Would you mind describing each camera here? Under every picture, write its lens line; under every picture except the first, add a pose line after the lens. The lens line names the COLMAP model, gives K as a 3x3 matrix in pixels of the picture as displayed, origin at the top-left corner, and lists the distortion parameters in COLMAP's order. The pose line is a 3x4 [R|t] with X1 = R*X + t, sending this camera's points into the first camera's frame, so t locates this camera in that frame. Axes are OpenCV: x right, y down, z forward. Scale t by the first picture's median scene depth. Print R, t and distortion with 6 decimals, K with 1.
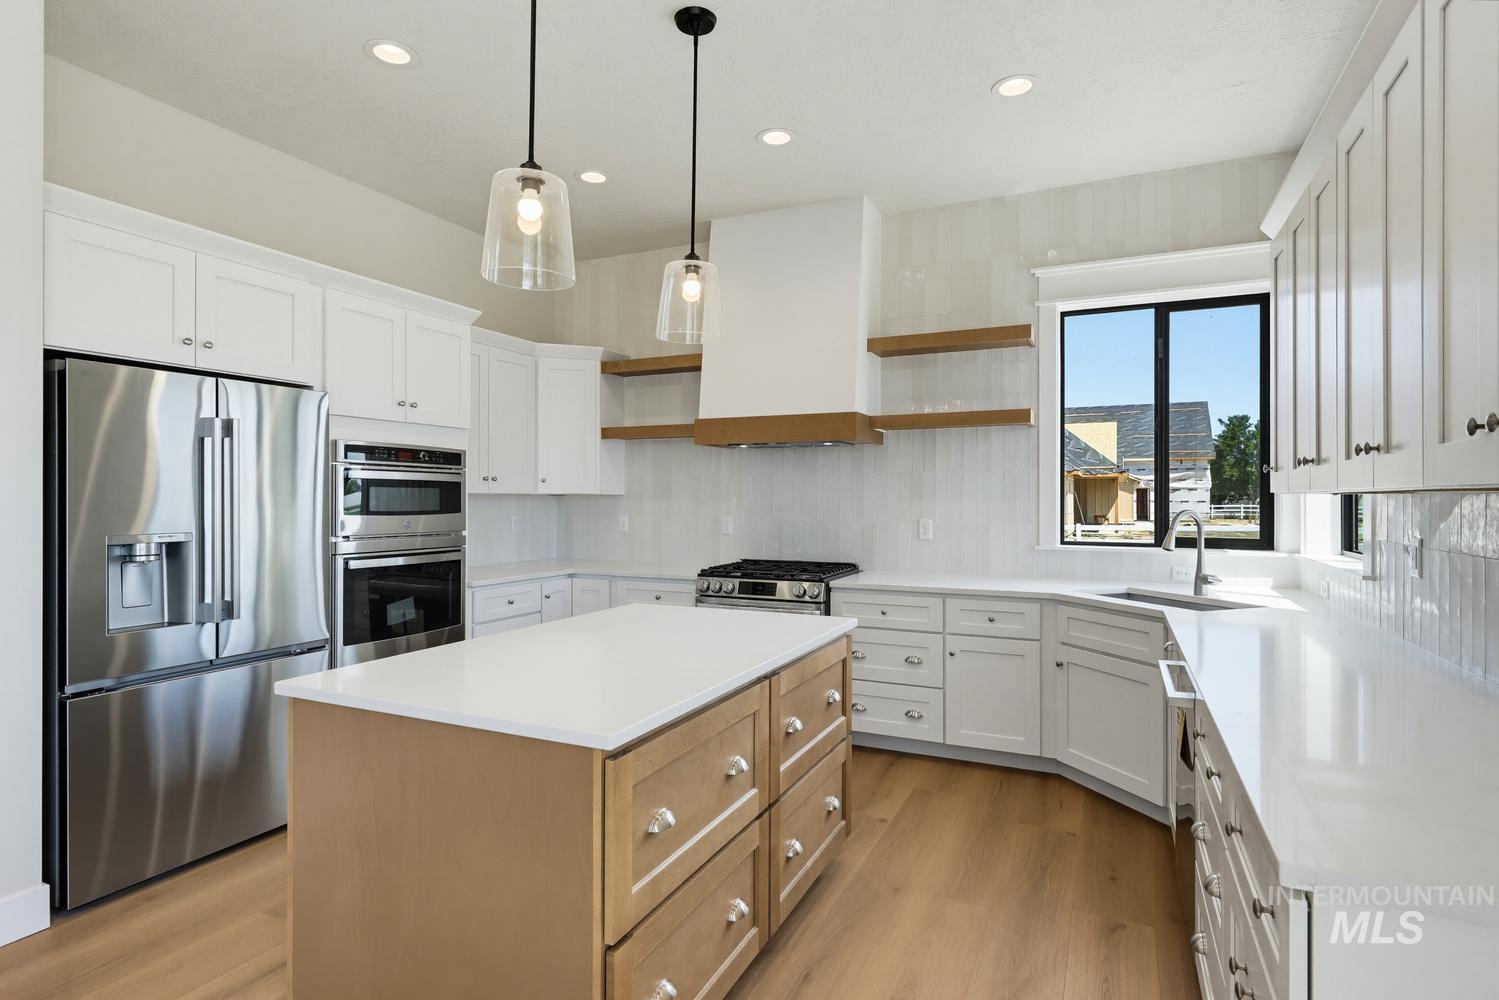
lens RADIAL K [[775.3, 0, 749.5], [0, 775.3, 500.0], [0, 0, 1]] dist [0.000993, -0.000103]
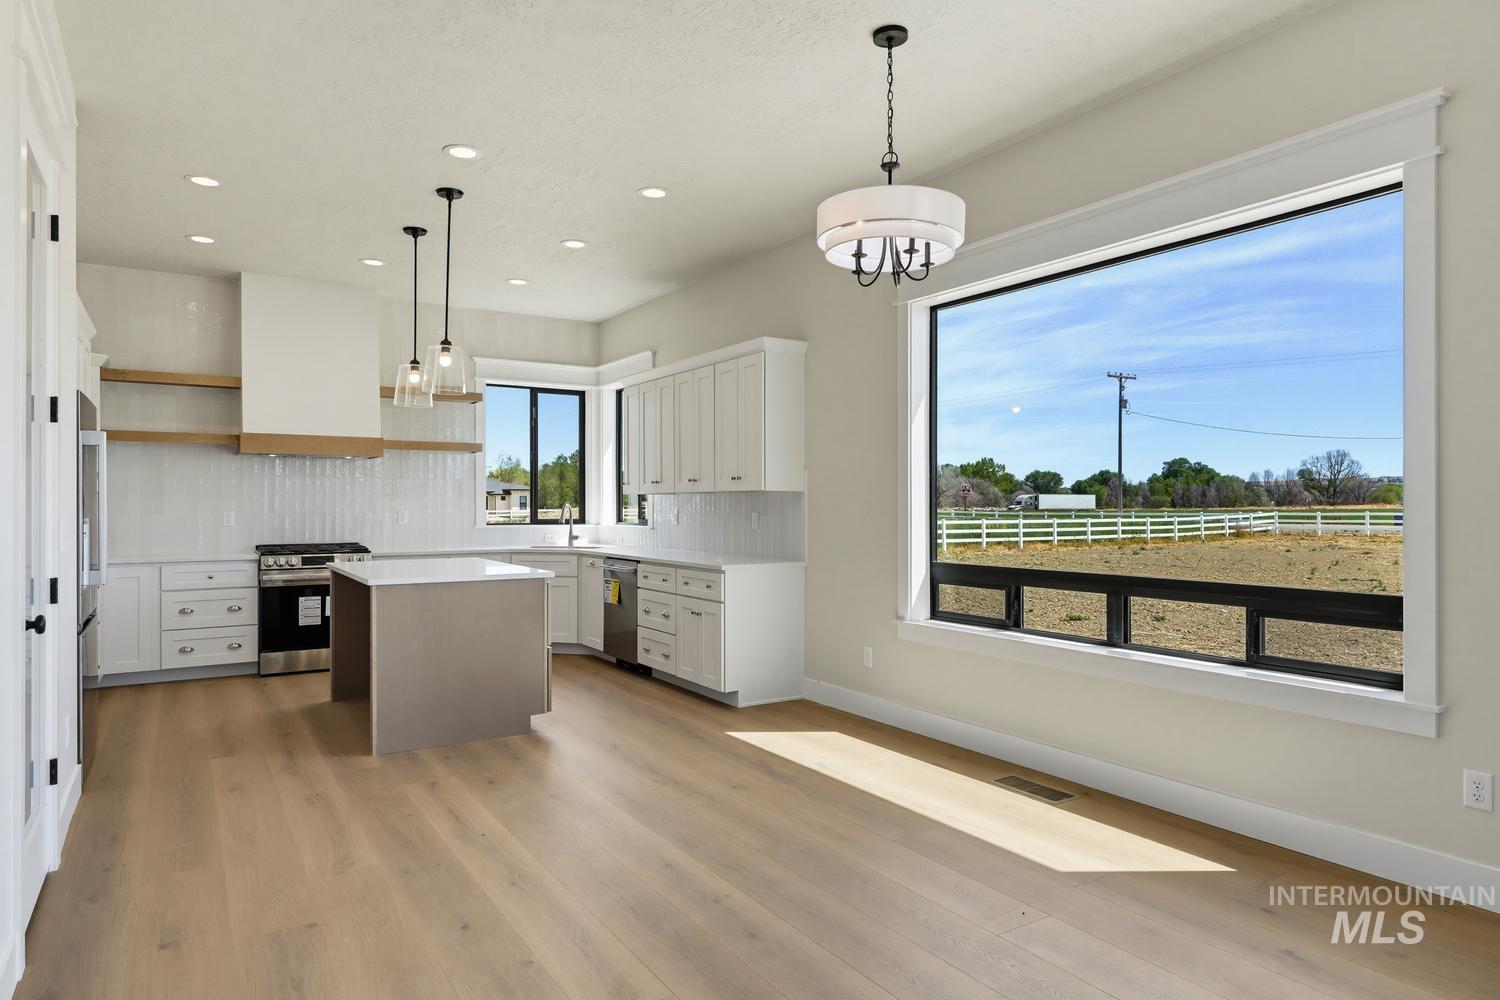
lens RADIAL K [[901.7, 0, 748.7], [0, 901.7, 506.1], [0, 0, 1]] dist [-0.001115, -0.000086]
pose [[0.542000, -0.003563, 0.840371, -0.929675], [0.004448, 0.999989, 0.001371, 0.017378], [-0.840367, 0.002995, 0.542010, -0.525058]]
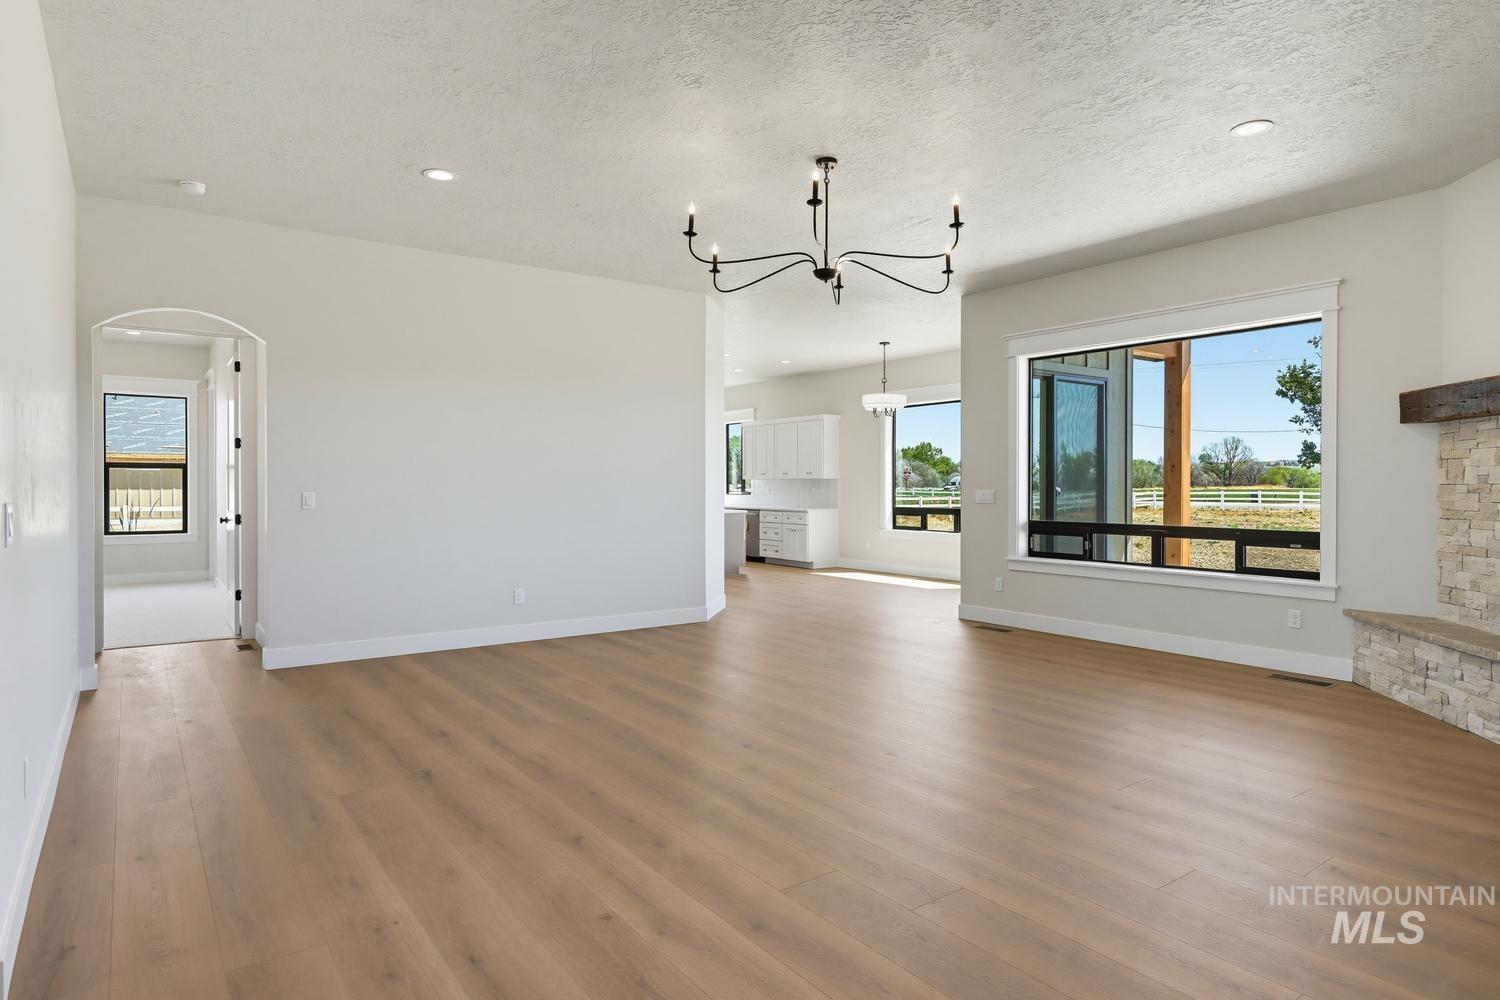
lens RADIAL K [[851.6, 0, 761.6], [0, 851.6, 491.5], [0, 0, 1]] dist [0.002502, 0.000220]
pose [[0.484244, -0.008239, 0.874894, -2.554813], [0.002534, 0.999965, 0.008014, 0.017505], [-0.874929, -0.001664, 0.484248, -1.094336]]
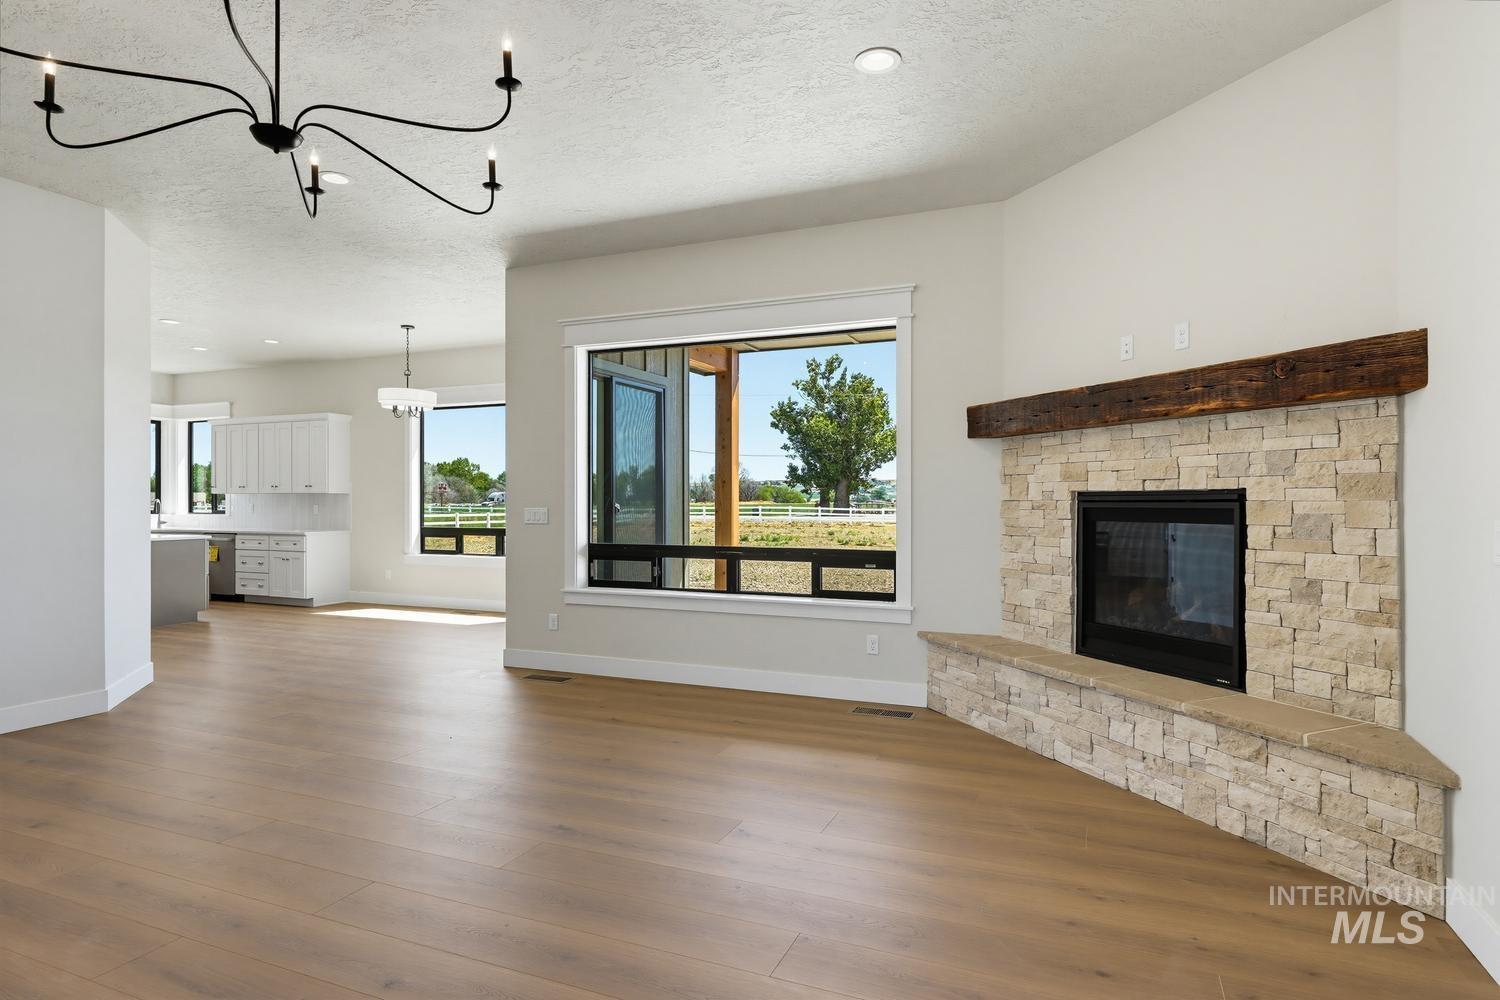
lens RADIAL K [[822.7, 0, 760.3], [0, 822.7, 501.1], [0, 0, 1]] dist [0.001233, -0.001173]
pose [[-0.031786, -0.001886, 0.999493, -2.176974], [0.002161, 0.999996, 0.001955, 0.017117], [-0.999492, 0.002222, -0.031782, -0.975174]]
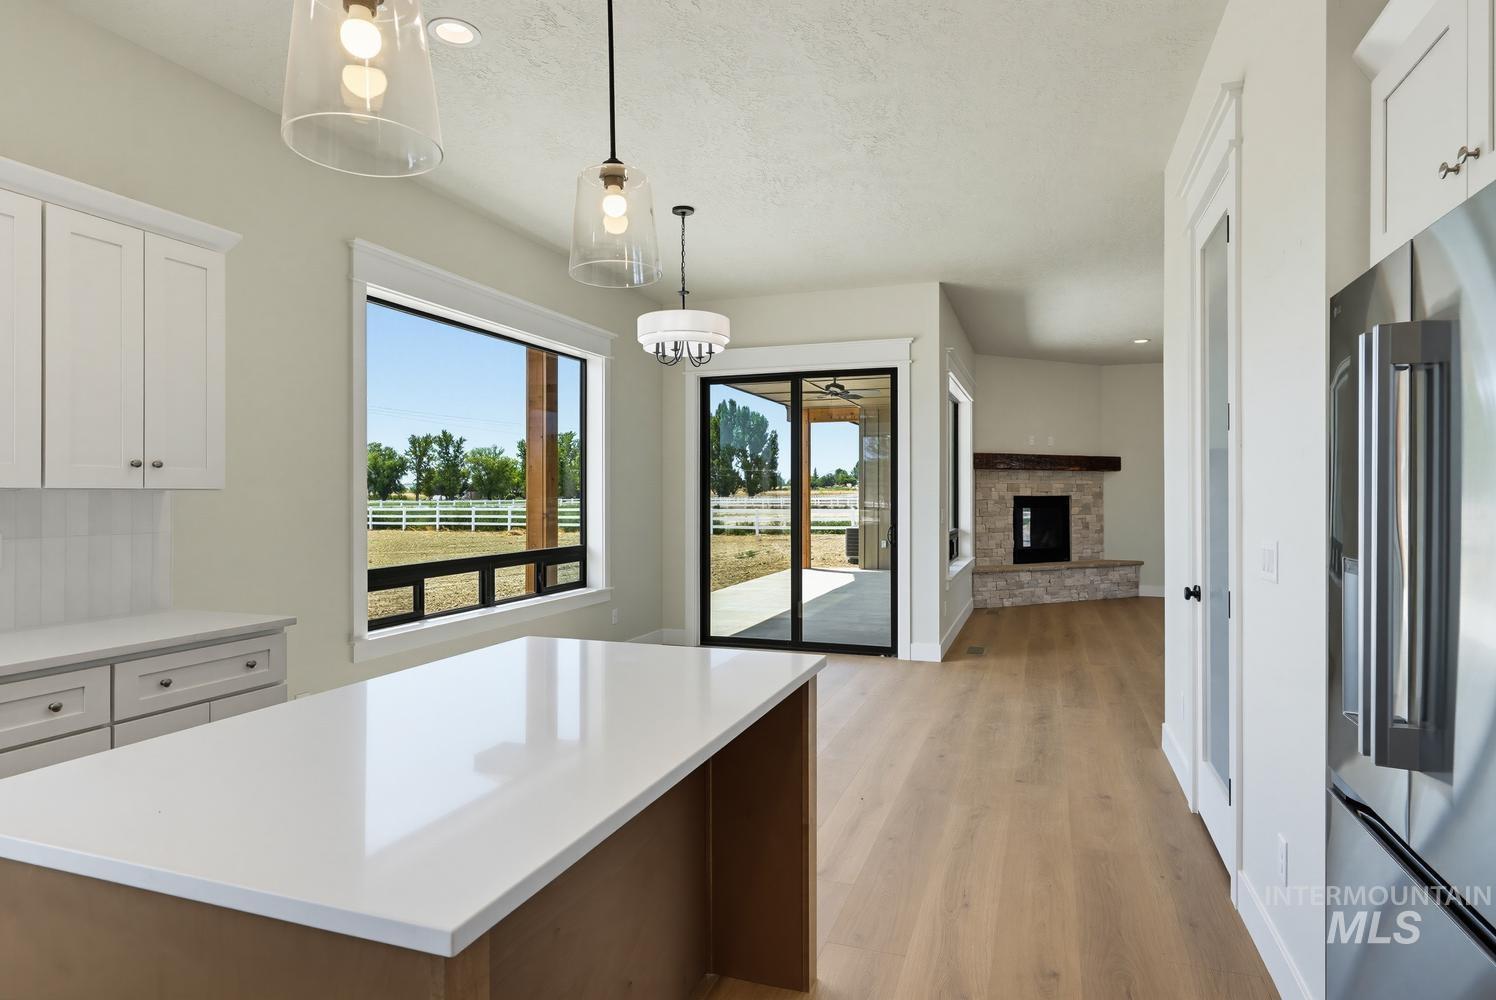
lens RADIAL K [[849.4, 0, 759.6], [0, 849.4, 491.5], [0, 0, 1]] dist [0.002502, 0.000220]
pose [[-0.994000, -0.001316, -0.109370, -0.169061], [-0.001270, 0.999999, -0.000483, -0.002378], [0.109371, -0.000341, -0.994001, 0.991325]]
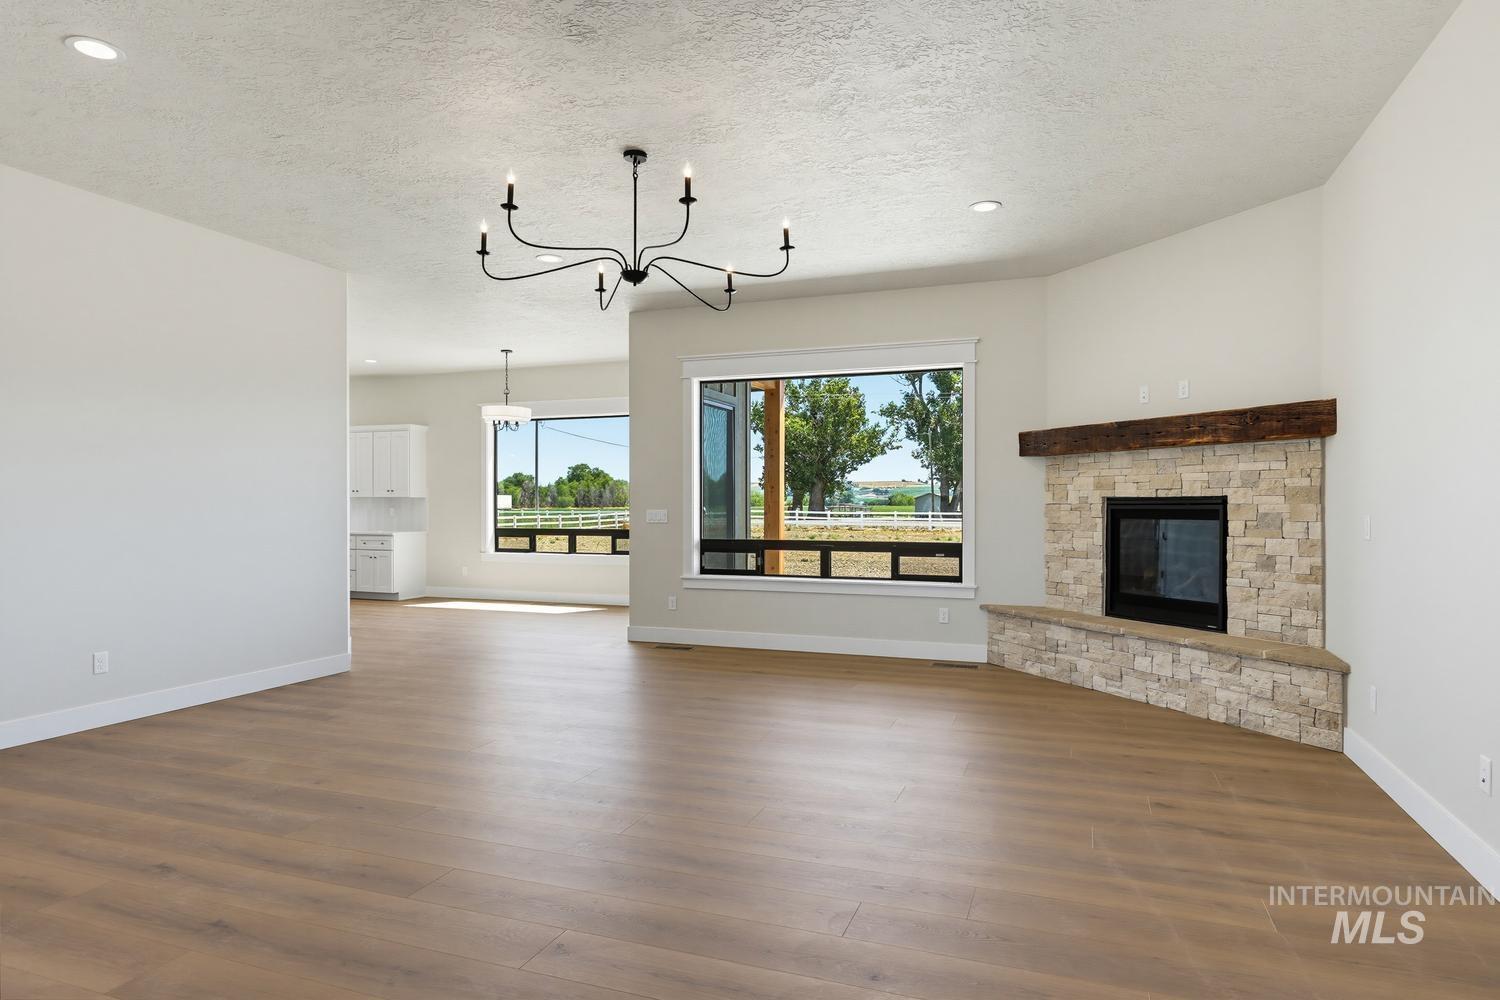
lens RADIAL K [[870.3, 0, 757.0], [0, 870.3, 506.3], [0, 0, 1]] dist [-0.001740, -0.000107]
pose [[-0.072392, -0.004142, 0.997368, -2.595462], [0.002111, 0.999989, 0.004306, 0.015910], [-0.997374, 0.002417, -0.072382, -0.704387]]
